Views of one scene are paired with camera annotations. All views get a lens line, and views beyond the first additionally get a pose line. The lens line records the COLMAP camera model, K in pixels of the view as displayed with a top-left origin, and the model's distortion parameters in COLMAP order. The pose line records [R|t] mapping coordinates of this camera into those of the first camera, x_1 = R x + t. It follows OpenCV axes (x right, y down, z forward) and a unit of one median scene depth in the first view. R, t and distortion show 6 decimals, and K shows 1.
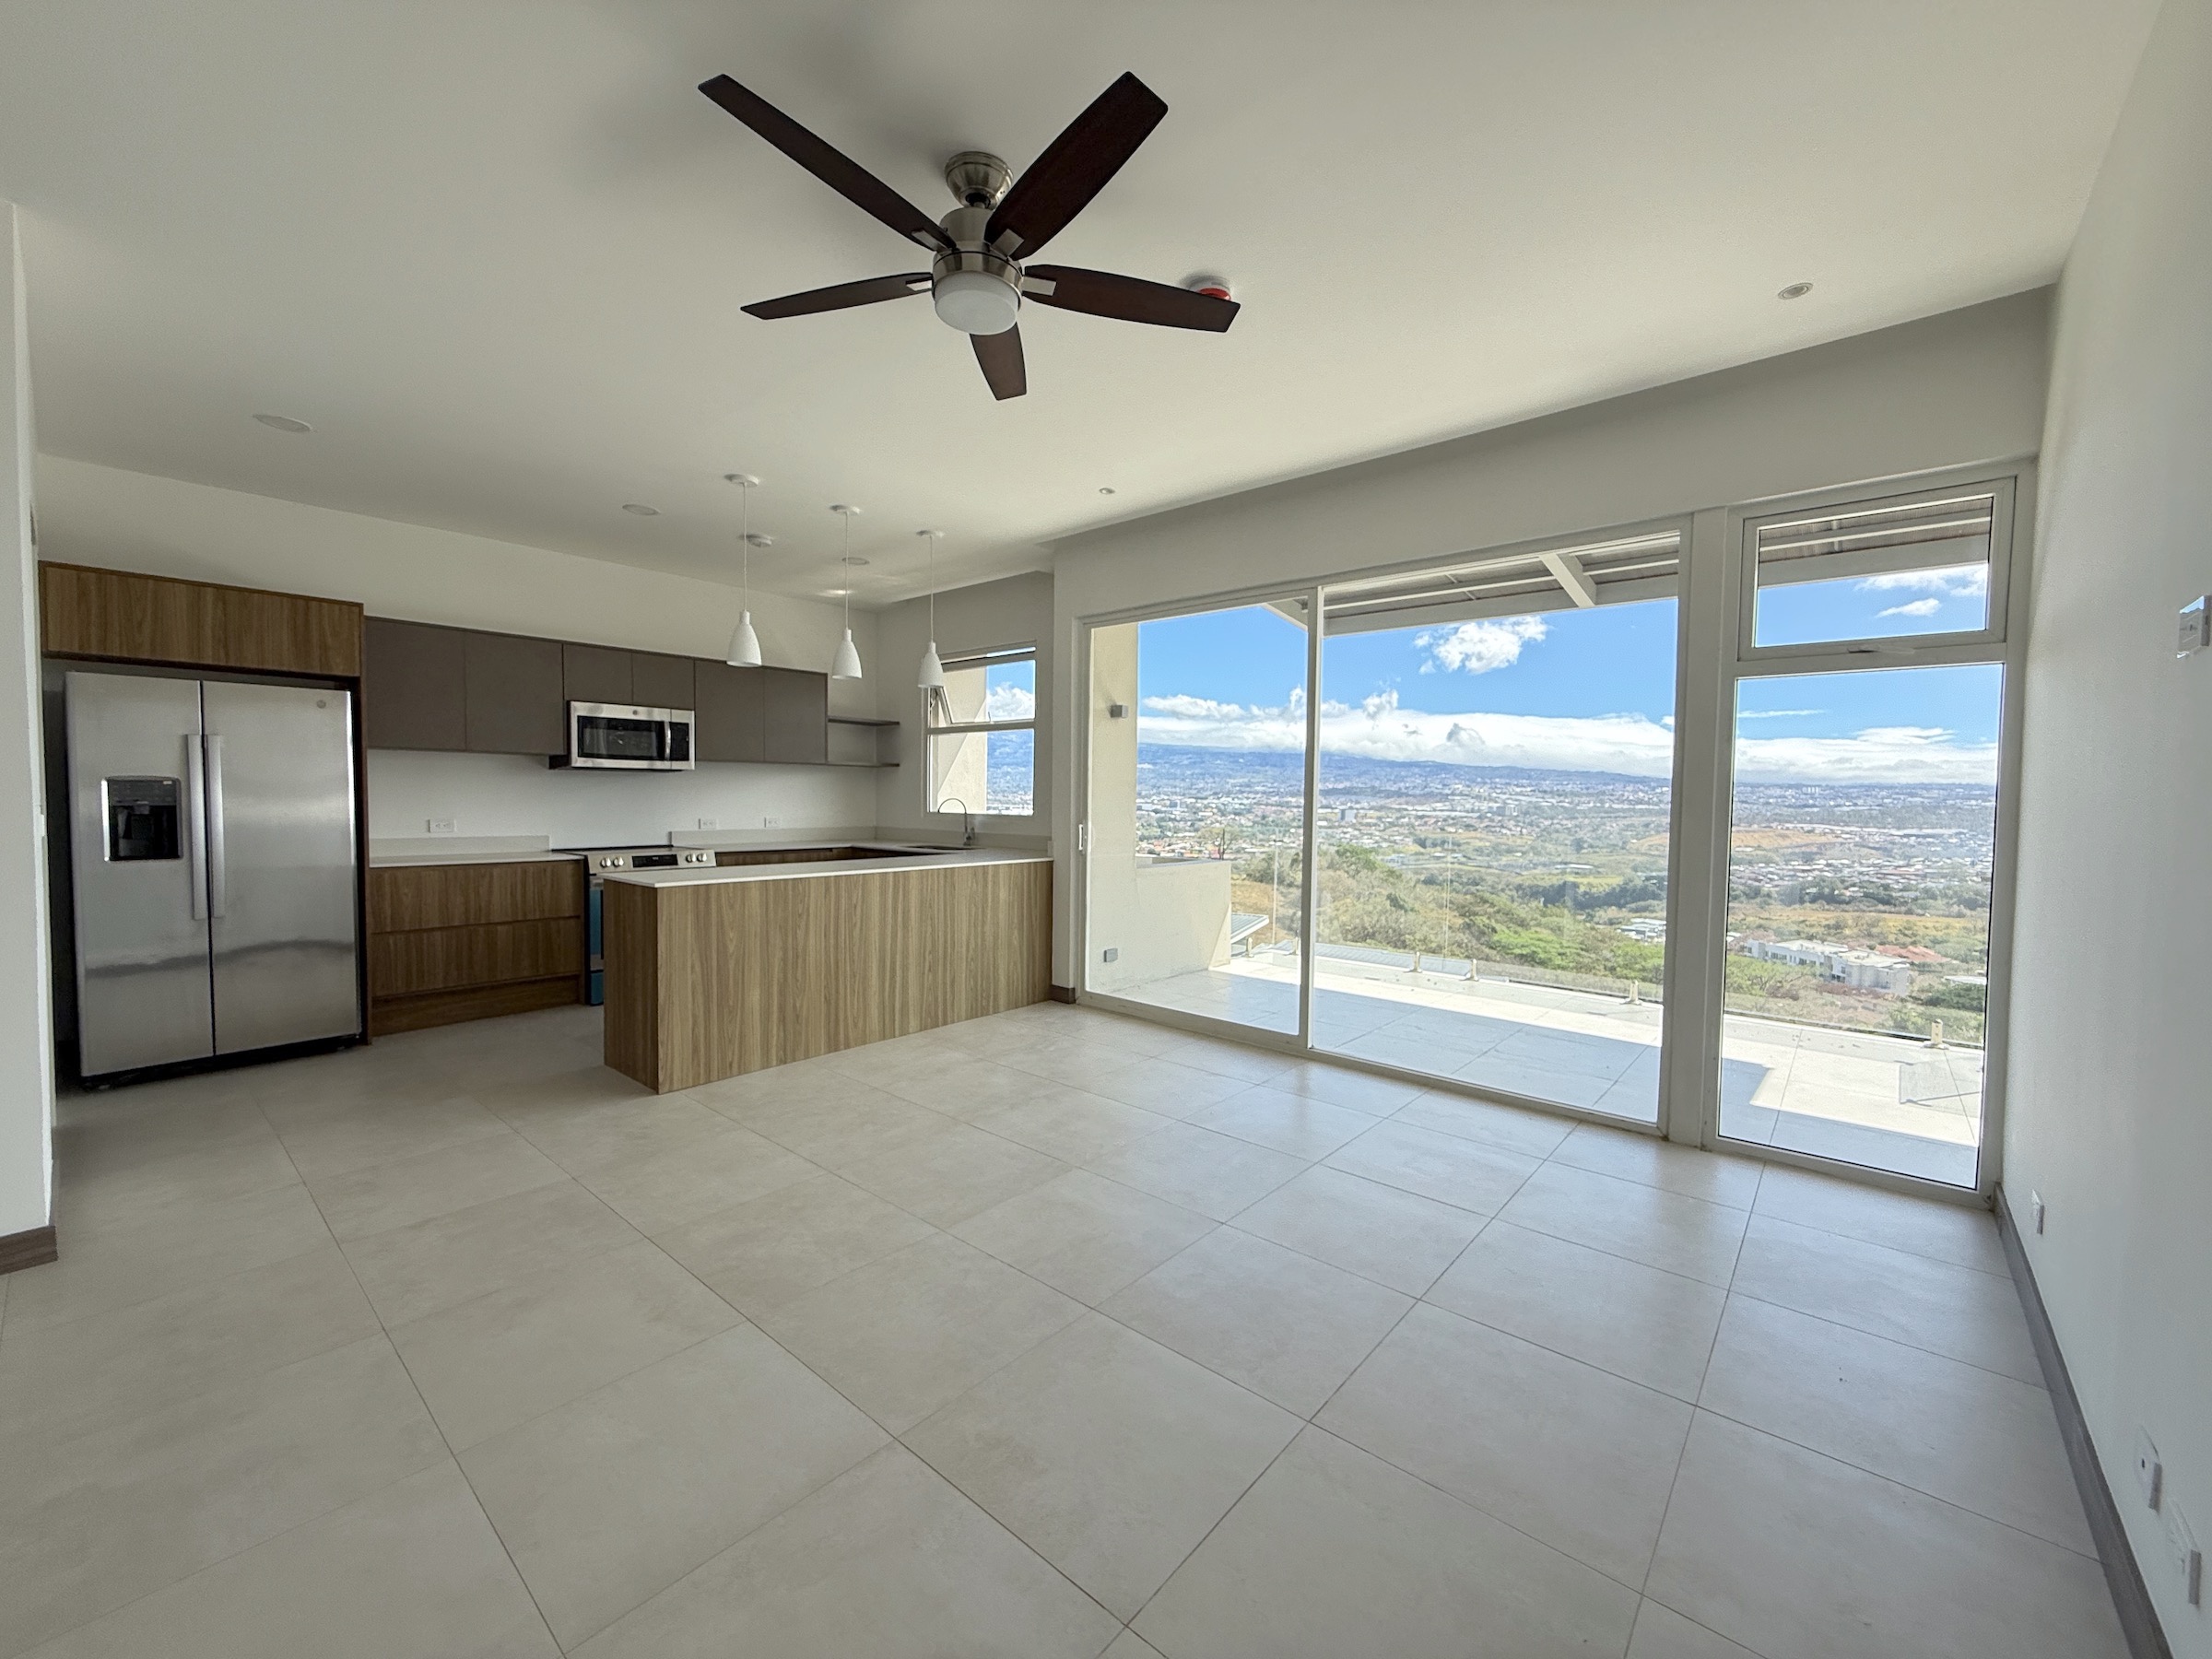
lens RADIAL K [[883.1, 0, 1106.0], [0, 883.1, 829.5], [0, 0, 1]] dist [0.000054, -0.000081]
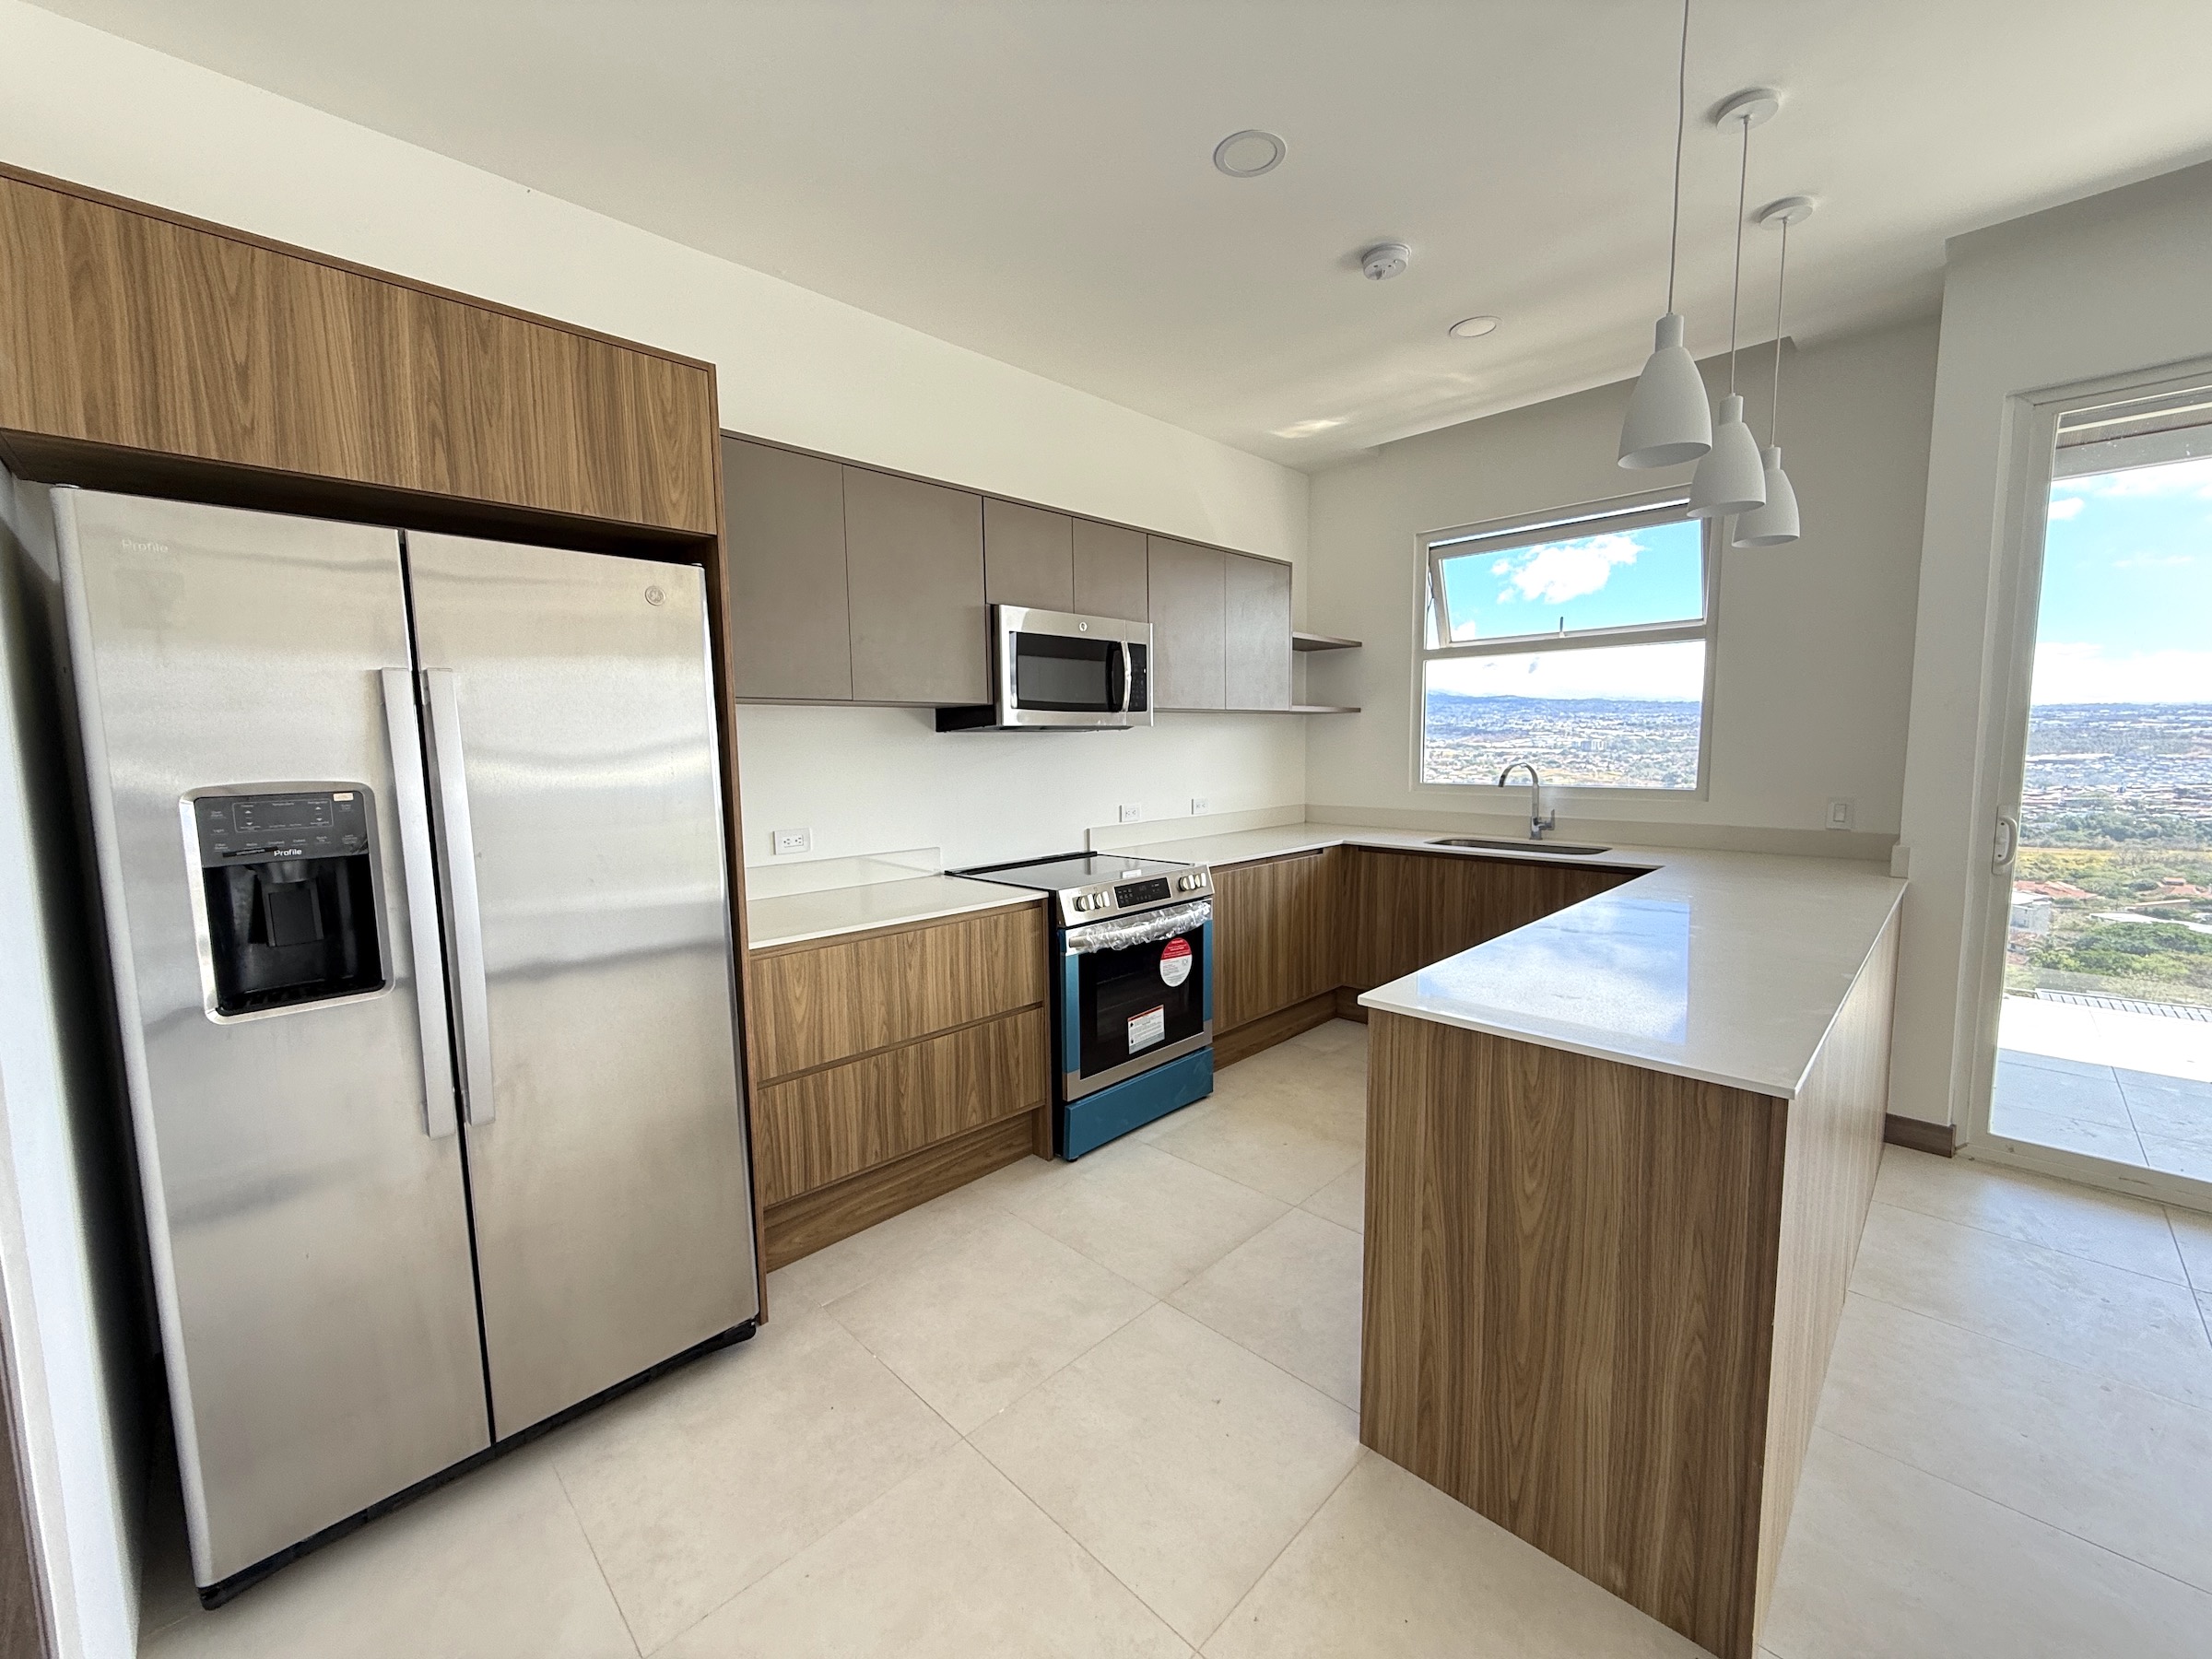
lens RADIAL K [[883.1, 0, 1106.0], [0, 883.1, 829.5], [0, 0, 1]] dist [0.000054, -0.000081]
pose [[0.996898, -0.017631, -0.076700, -0.581530], [0.022297, 0.997924, 0.060413, -0.045315], [0.075475, -0.061936, 0.995222, 0.531323]]
